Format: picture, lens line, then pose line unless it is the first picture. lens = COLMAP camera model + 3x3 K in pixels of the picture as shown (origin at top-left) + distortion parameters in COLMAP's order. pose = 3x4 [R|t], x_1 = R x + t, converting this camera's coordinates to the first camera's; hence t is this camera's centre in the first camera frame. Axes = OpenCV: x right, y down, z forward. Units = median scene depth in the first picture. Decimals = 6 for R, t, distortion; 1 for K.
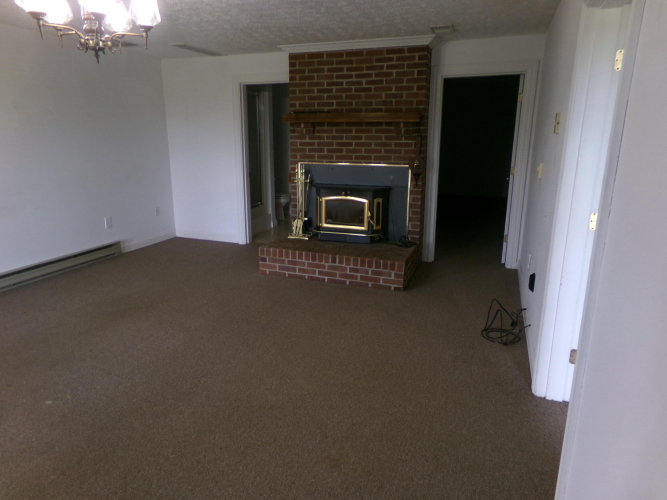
lens RADIAL K [[451.8, 0, 329.8], [0, 451.8, 248.3], [0, 0, 1]] dist [-0.000483, 0.007279]
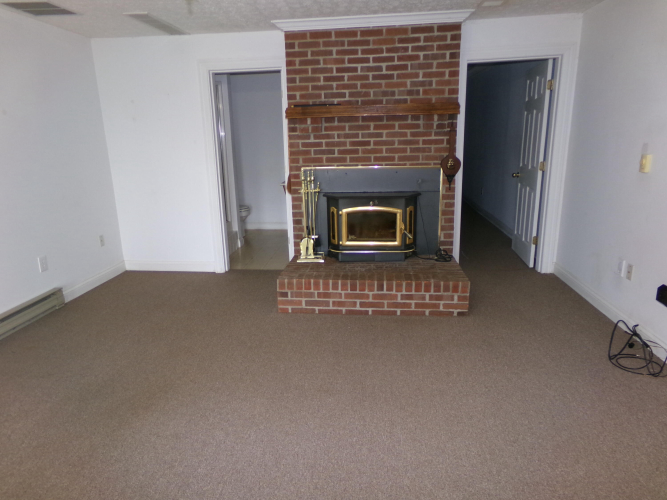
lens RADIAL K [[451.8, 0, 335.5], [0, 451.8, 252.1], [0, 0, 1]] dist [-0.000483, 0.007279]
pose [[0.967855, -0.089770, 0.234941, -0.230353], [0.088707, 0.995943, 0.015112, -0.050558], [-0.235345, 0.006214, 0.971892, 0.215213]]
